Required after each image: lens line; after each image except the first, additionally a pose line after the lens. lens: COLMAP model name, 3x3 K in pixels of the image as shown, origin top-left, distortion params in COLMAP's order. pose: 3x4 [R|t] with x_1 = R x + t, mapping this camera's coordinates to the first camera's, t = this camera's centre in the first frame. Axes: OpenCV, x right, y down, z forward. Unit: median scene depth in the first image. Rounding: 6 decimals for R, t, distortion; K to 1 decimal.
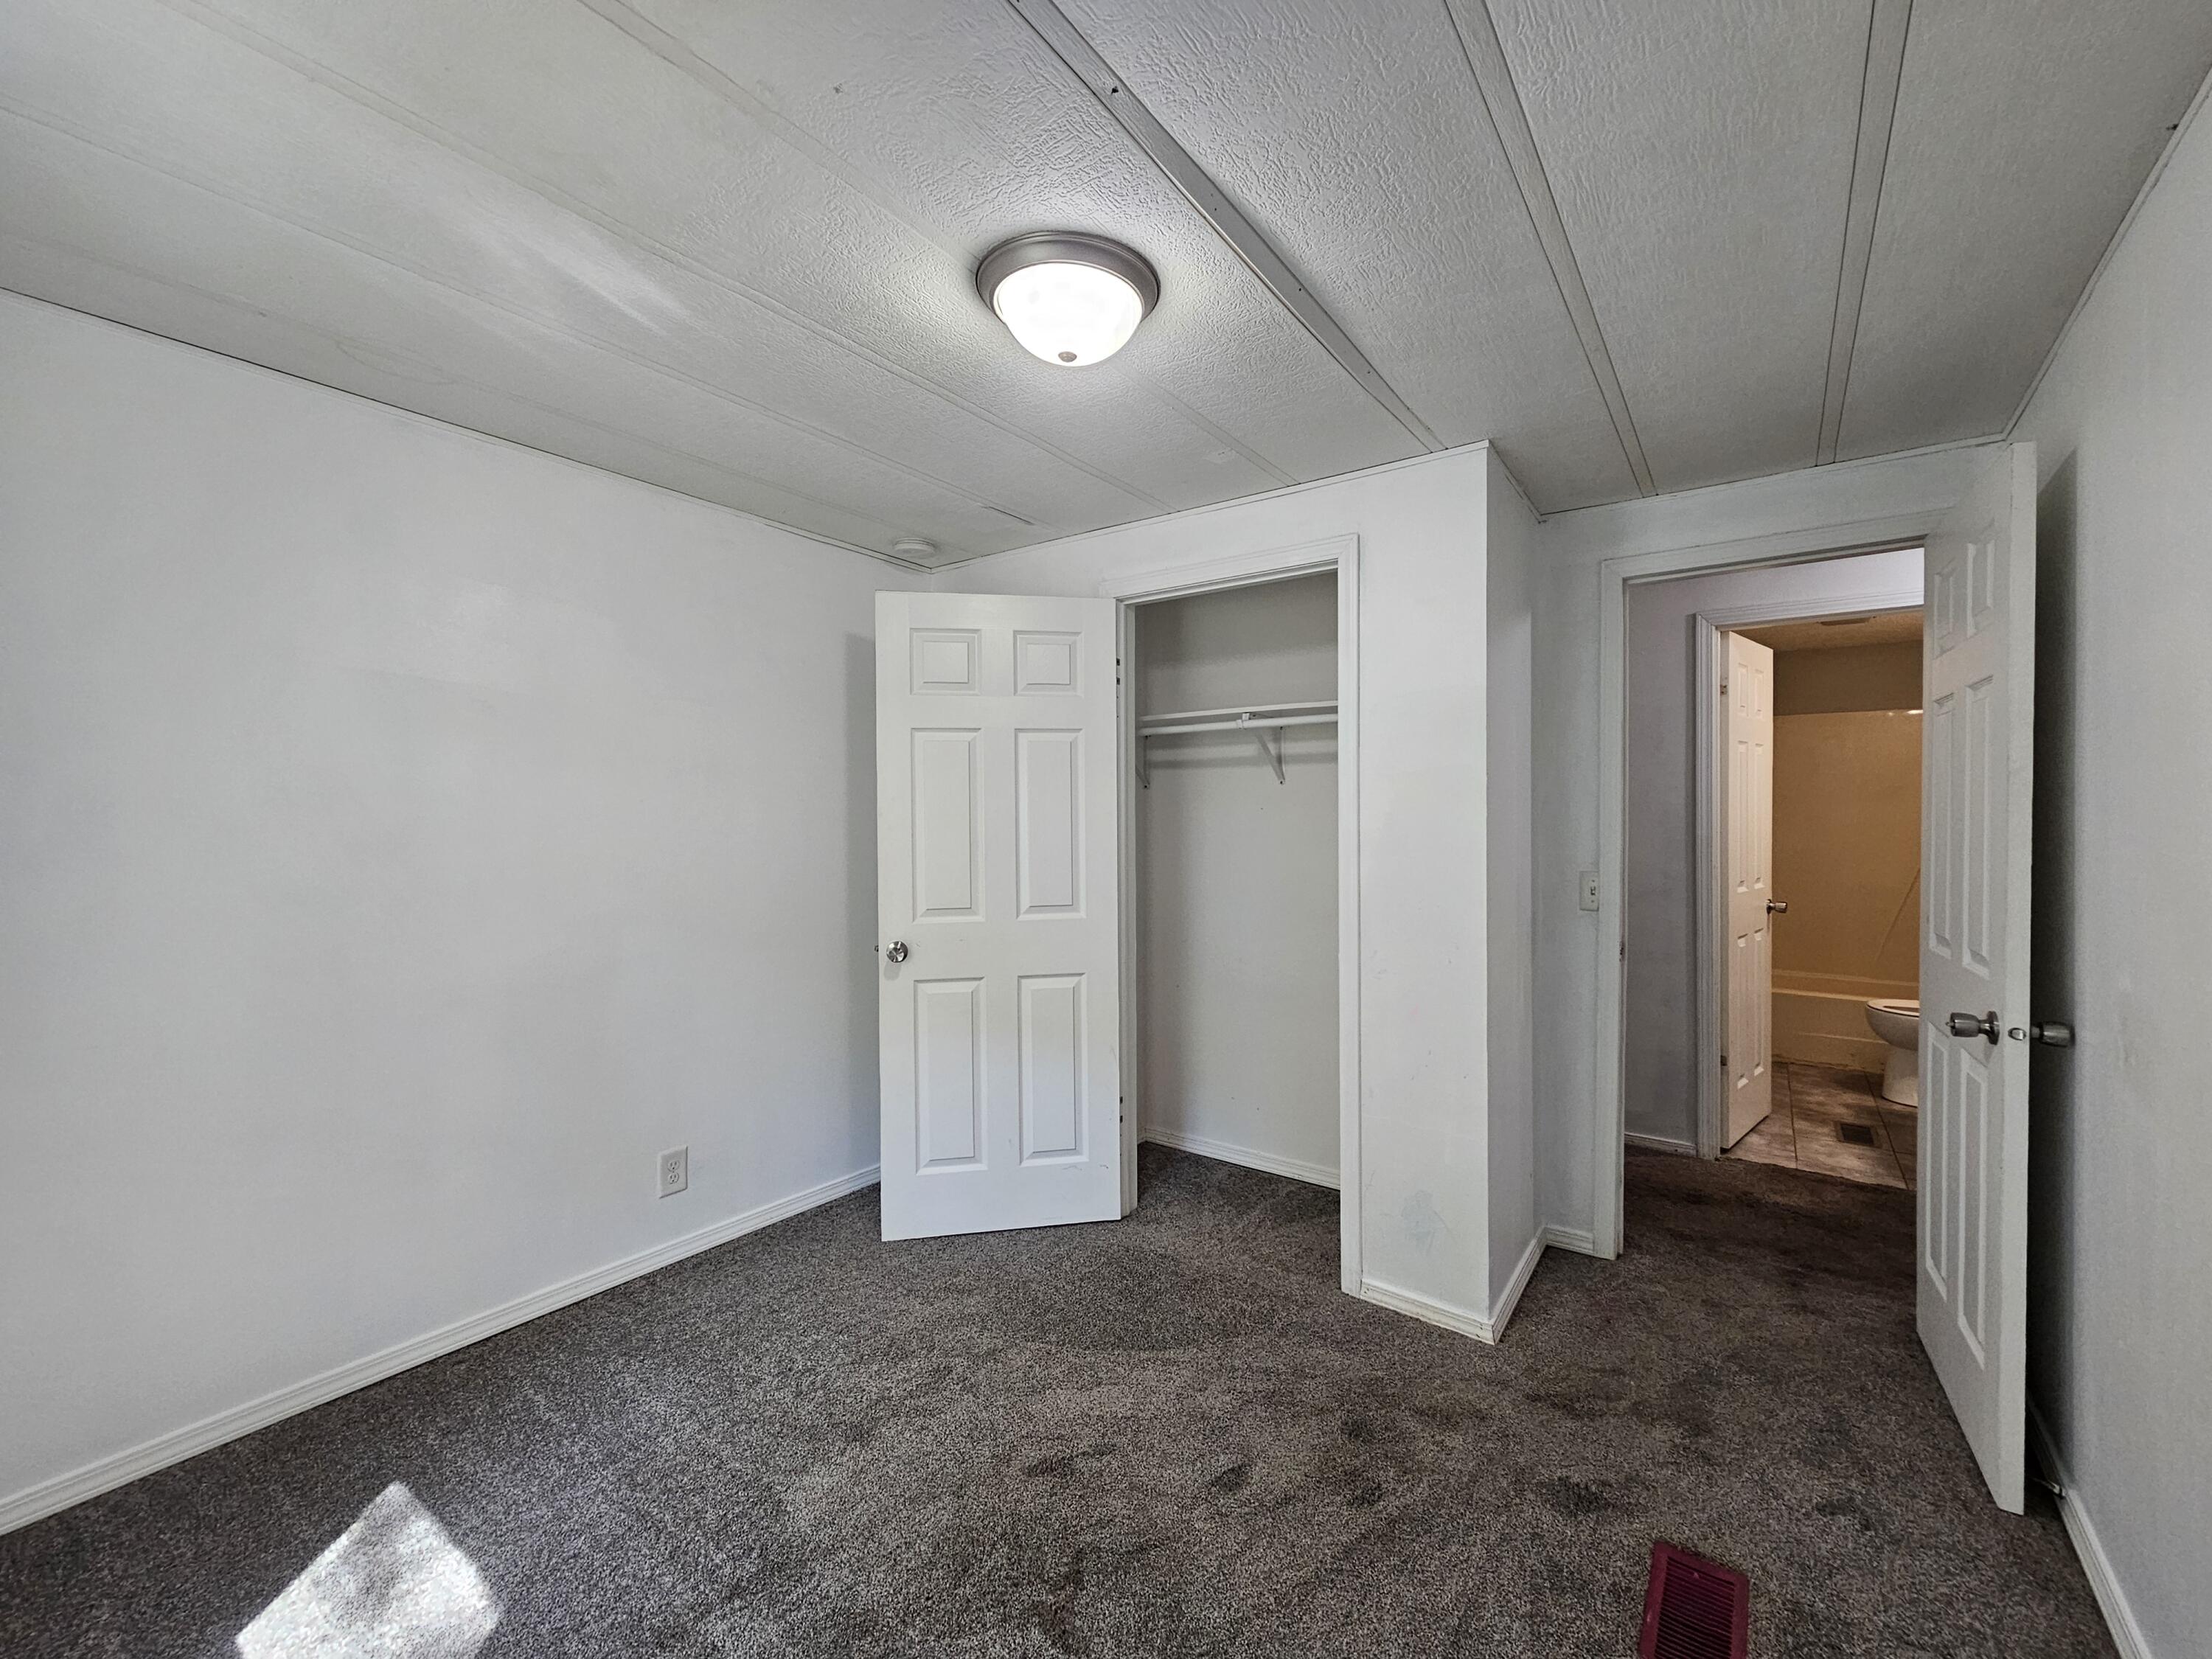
lens RADIAL K [[912.4, 0, 1120.7], [0, 912.4, 826.8], [0, 0, 1]] dist [-0.001640, 0.002493]
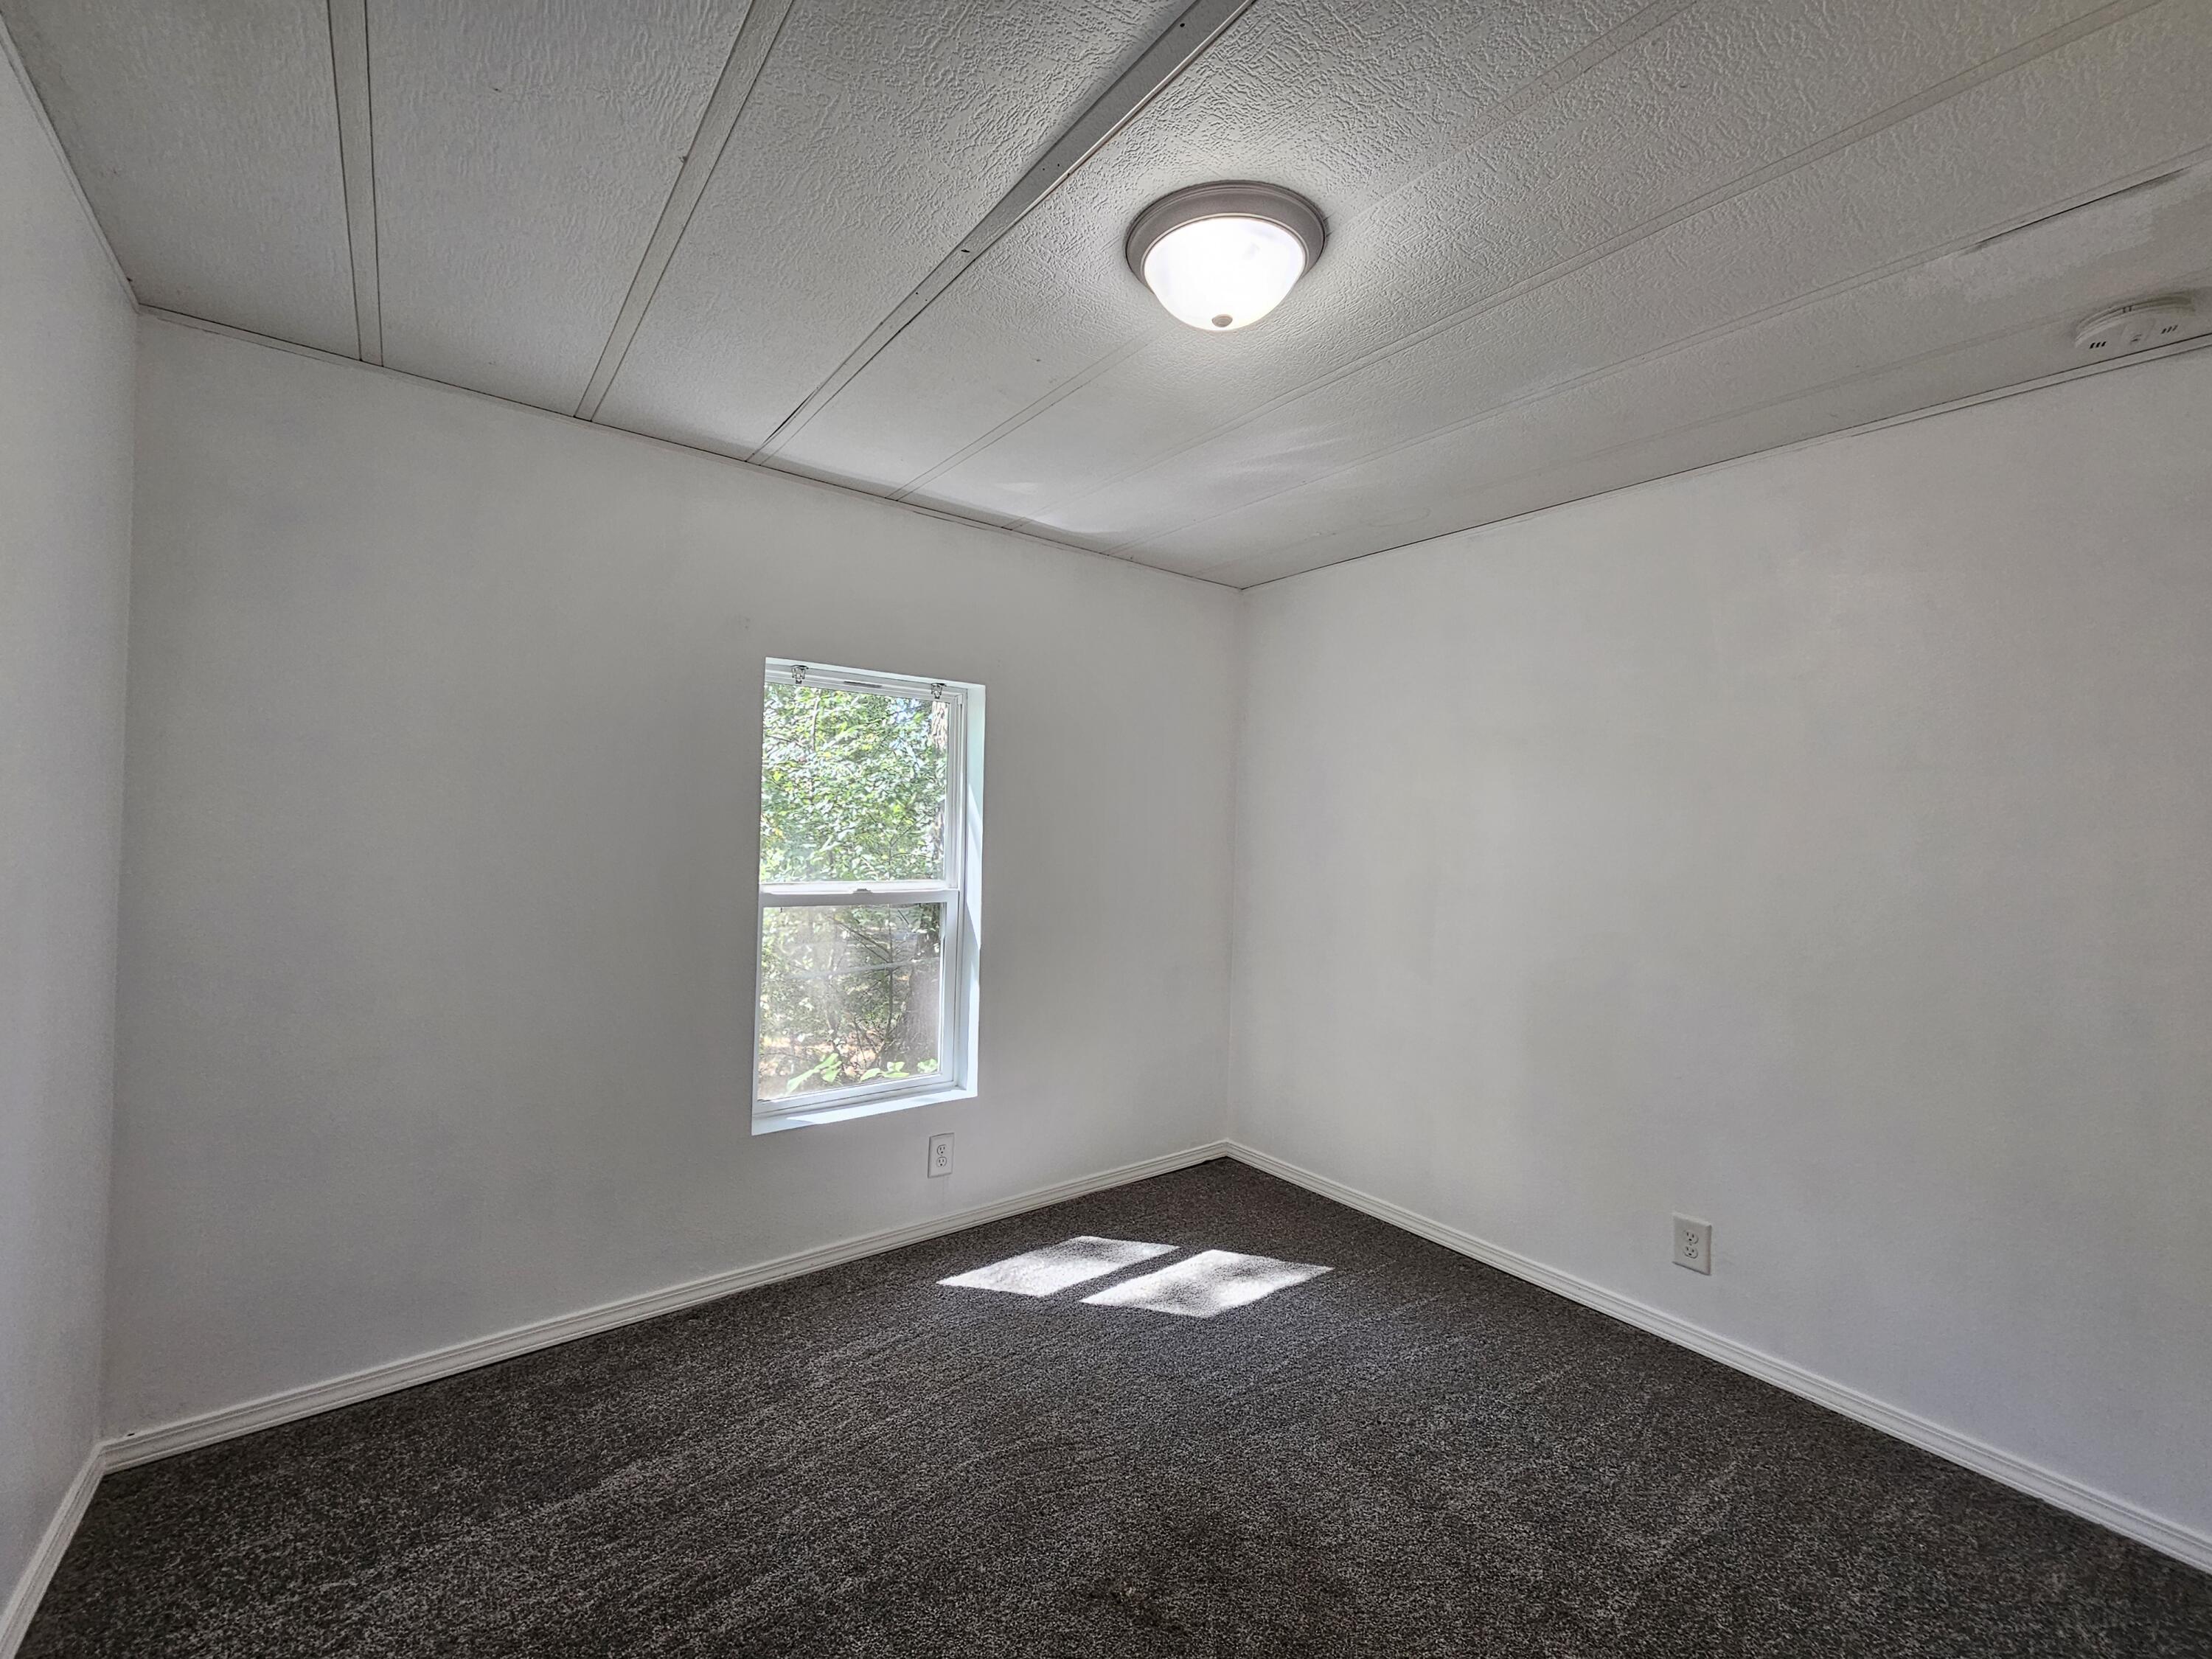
lens RADIAL K [[912.4, 0, 1110.6], [0, 912.4, 828.4], [0, 0, 1]] dist [-0.001640, 0.002493]
pose [[-0.293757, -0.010759, -0.955820, 0.595004], [-0.047722, 0.998855, 0.003424, 0.004722], [0.954688, 0.046619, -0.293934, 0.820216]]
